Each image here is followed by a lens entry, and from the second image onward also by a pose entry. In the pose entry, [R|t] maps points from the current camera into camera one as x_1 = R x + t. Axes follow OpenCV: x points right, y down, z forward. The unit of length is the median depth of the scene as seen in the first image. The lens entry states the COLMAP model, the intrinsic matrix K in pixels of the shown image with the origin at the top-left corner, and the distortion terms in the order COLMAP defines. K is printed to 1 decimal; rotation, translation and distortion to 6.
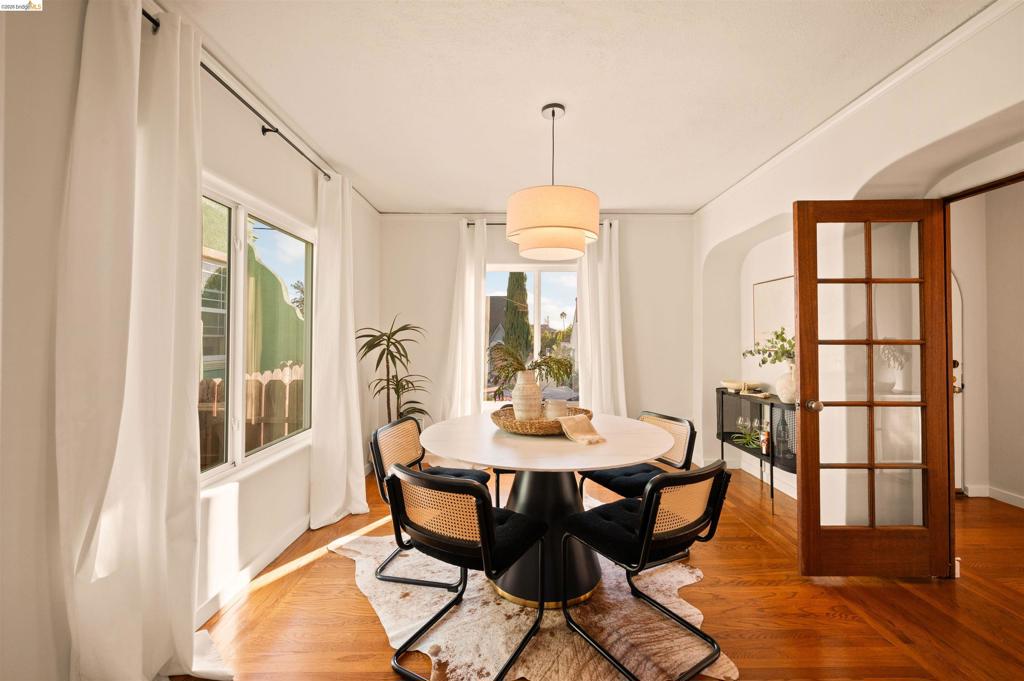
lens RADIAL K [[410.2, 0, 507.3], [0, 410.2, 337.4], [0, 0, 1]] dist [-0.005129, -0.000395]
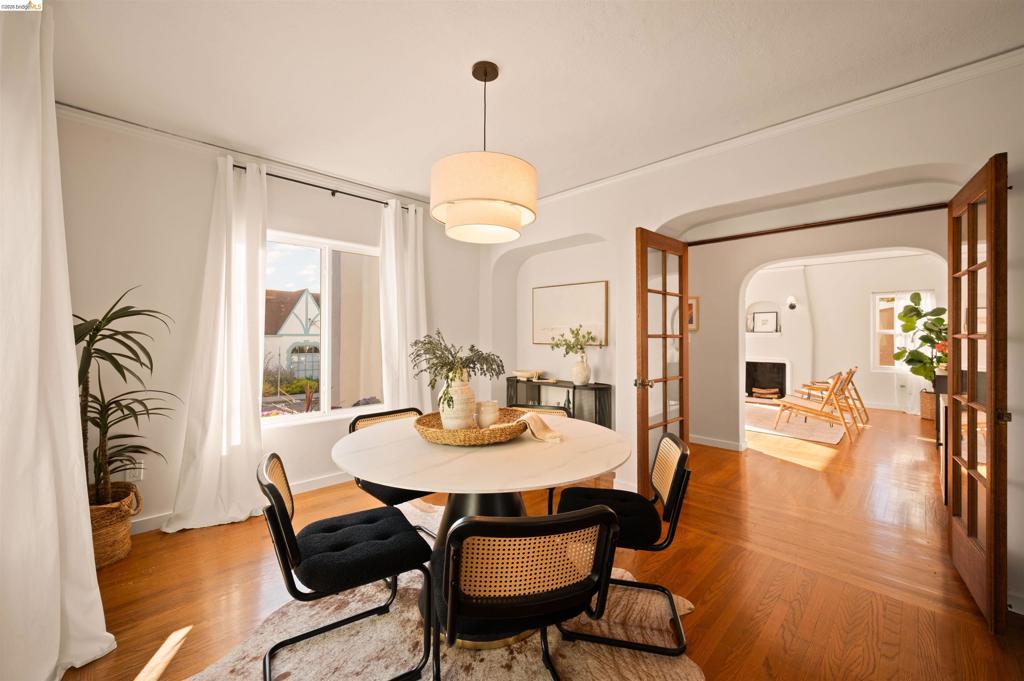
lens RADIAL K [[410.2, 0, 507.3], [0, 410.2, 337.4], [0, 0, 1]] dist [-0.005129, -0.000395]
pose [[0.712284, -0.000373, 0.701891, -0.467712], [-0.008407, 0.999924, 0.009063, 0.005463], [-0.701841, -0.012356, 0.712227, 0.337249]]
